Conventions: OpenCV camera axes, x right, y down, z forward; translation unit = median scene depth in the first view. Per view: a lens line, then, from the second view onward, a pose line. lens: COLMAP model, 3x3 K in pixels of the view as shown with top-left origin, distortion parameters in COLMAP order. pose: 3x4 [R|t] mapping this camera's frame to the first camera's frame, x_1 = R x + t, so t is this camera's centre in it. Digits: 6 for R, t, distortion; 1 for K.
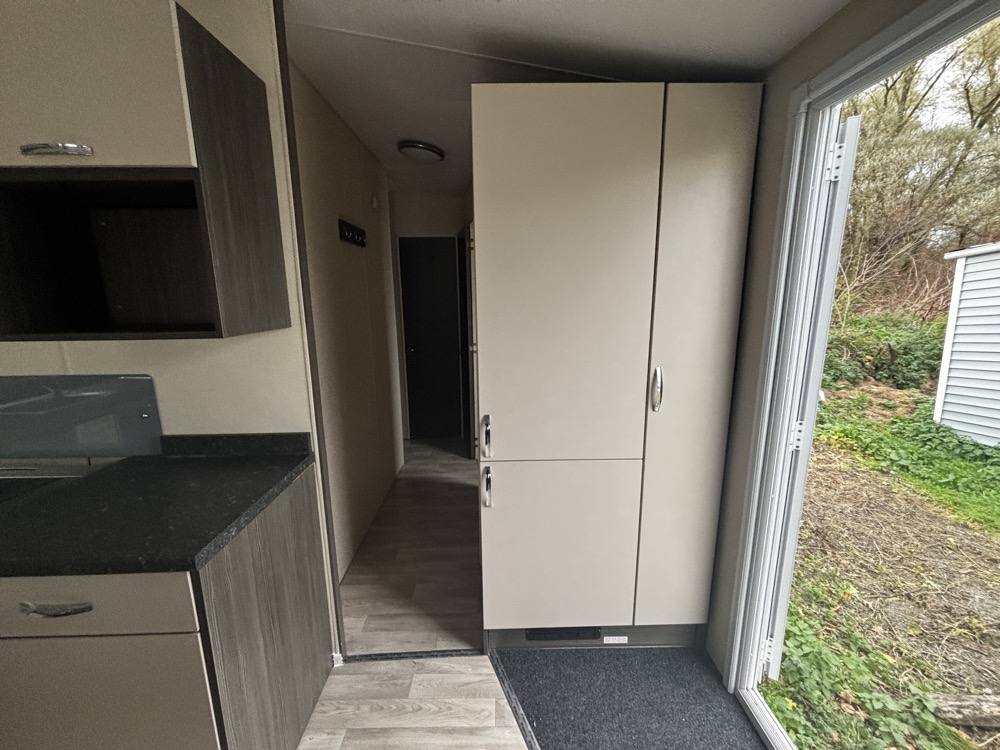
lens RADIAL K [[404.8, 0, 500.5], [0, 404.8, 373.0], [0, 0, 1]] dist [-0.001040, -0.000047]
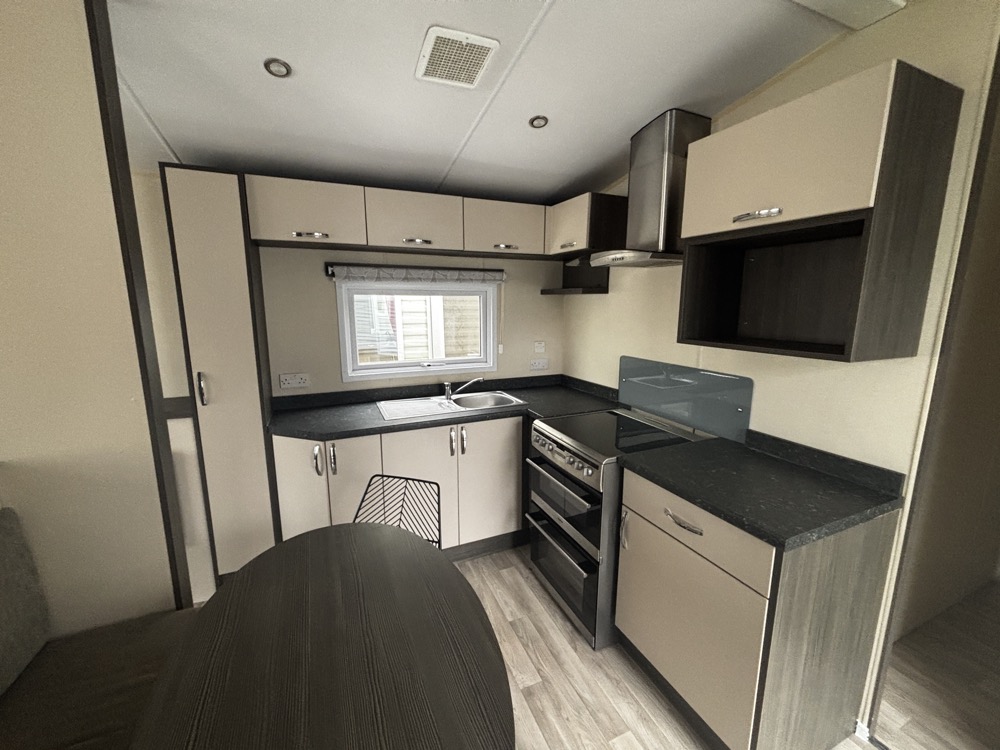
lens RADIAL K [[402.1, 0, 505.6], [0, 402.1, 374.5], [0, 0, 1]] dist [0.000404, -0.000181]
pose [[0.383854, 0.172562, -0.907126, -0.044812], [-0.186524, 0.976622, 0.106854, 0.001027], [0.904359, 0.128184, 0.407068, -0.180755]]
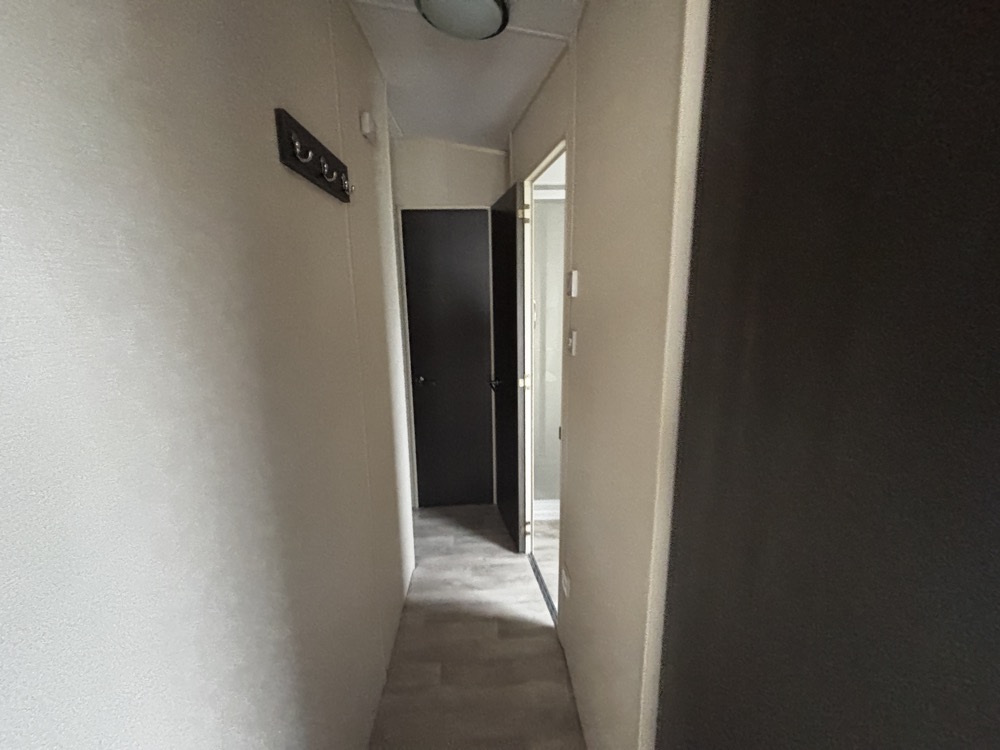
lens RADIAL K [[404.8, 0, 500.5], [0, 404.8, 373.0], [0, 0, 1]] dist [-0.001040, -0.000047]
pose [[0.999590, -0.008215, 0.027413, -0.269159], [0.008144, 0.999963, 0.002718, -0.172138], [-0.027434, -0.002494, 0.999620, 0.826628]]
